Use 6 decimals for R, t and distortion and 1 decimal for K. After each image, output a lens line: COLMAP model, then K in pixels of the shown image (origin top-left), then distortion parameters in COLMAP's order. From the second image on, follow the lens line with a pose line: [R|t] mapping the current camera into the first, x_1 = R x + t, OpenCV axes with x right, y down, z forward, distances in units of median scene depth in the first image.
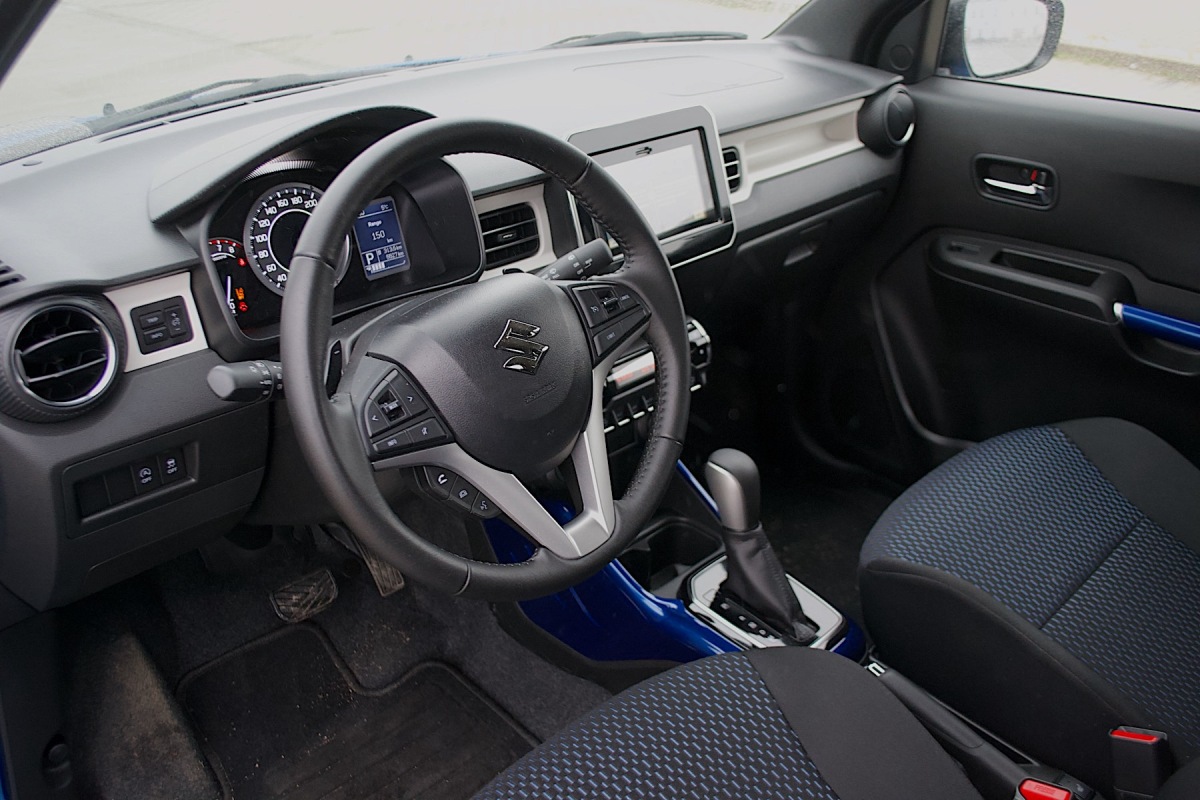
lens RADIAL K [[1075.5, 0, 592.8], [0, 1075.5, 401.4], [0, 0, 1]] dist [-0.088723, 0.019577]
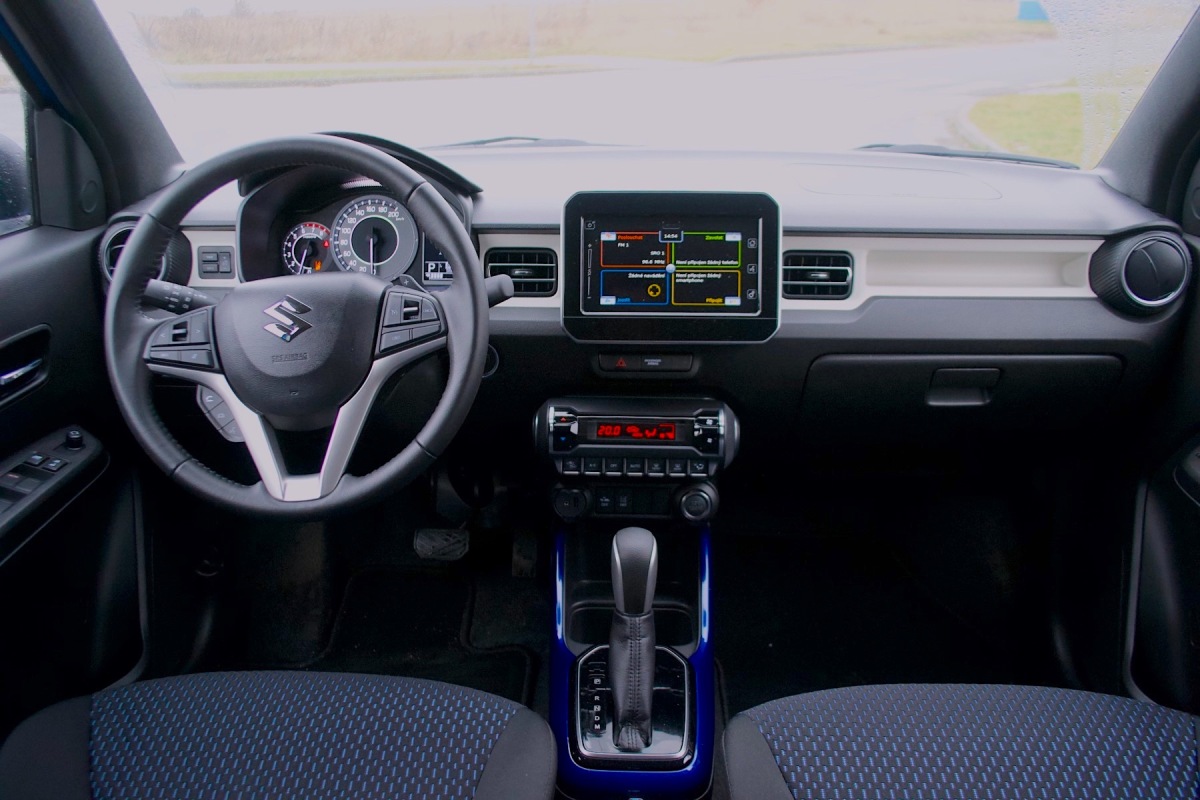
lens RADIAL K [[964.4, 0, 594.6], [0, 964.4, 408.8], [0, 0, 1]] dist [-0.087128, 0.011707]
pose [[0.680010, 0.268561, -0.682248, 0.670009], [-0.331394, 0.942612, 0.040744, -0.080712], [0.654037, 0.198387, 0.729985, 0.316317]]
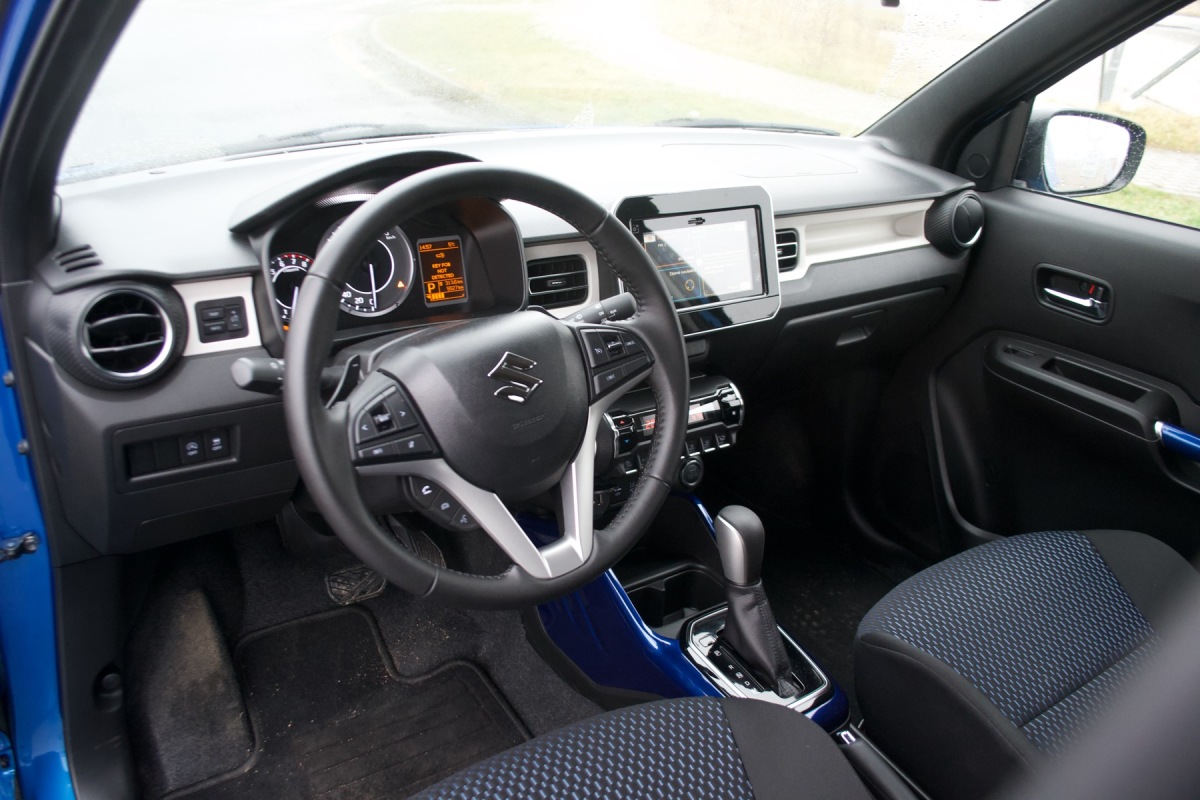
lens RADIAL K [[964.4, 0, 590.7], [0, 964.4, 402.7], [0, 0, 1]] dist [-0.087128, 0.011707]
pose [[0.981019, 0.132532, -0.141554, 0.104204], [-0.139297, 0.989484, -0.038961, 0.000730], [0.134902, 0.057939, 0.989164, 0.033911]]
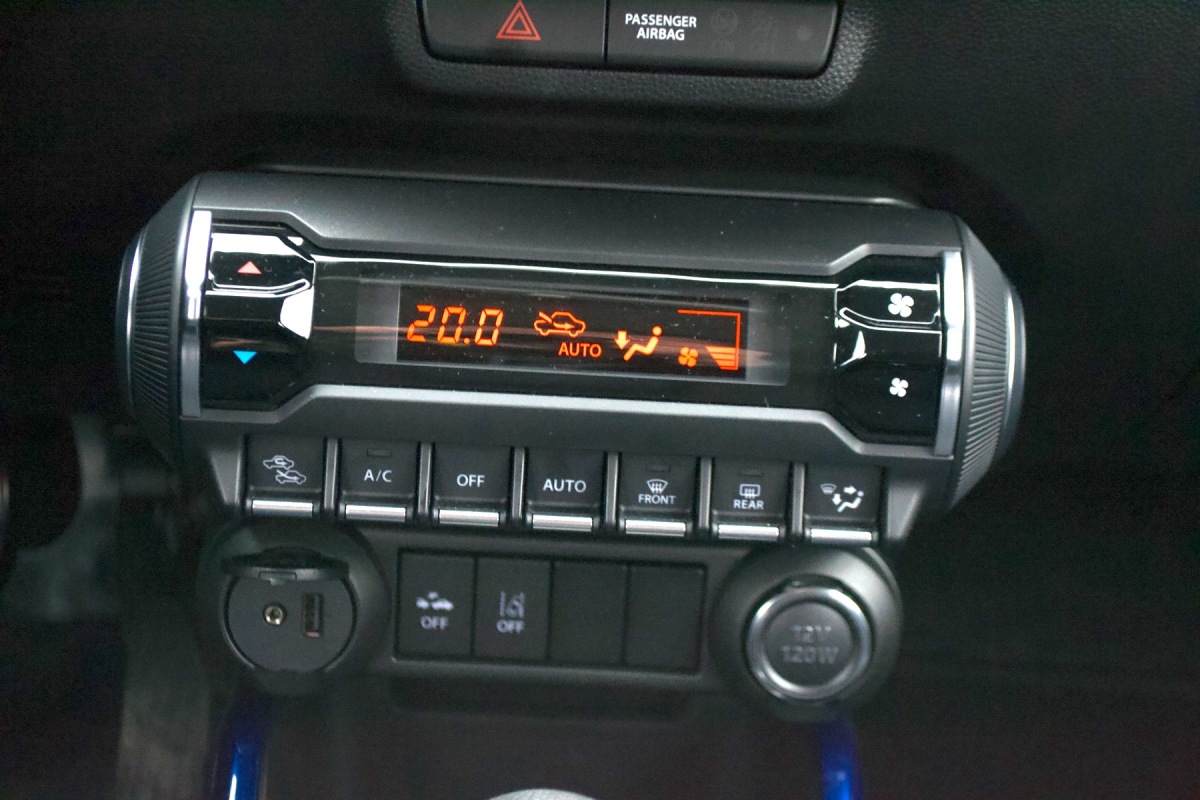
lens RADIAL K [[2253.1, 0, 596.9], [0, 2253.1, 403.8], [0, 0, 1]] dist [-0.033050, 0.000000]
pose [[0.703891, 0.345640, -0.620540, 0.372545], [-0.368973, 0.924430, 0.096373, -0.070318], [0.606956, 0.161126, 0.778230, 0.660123]]
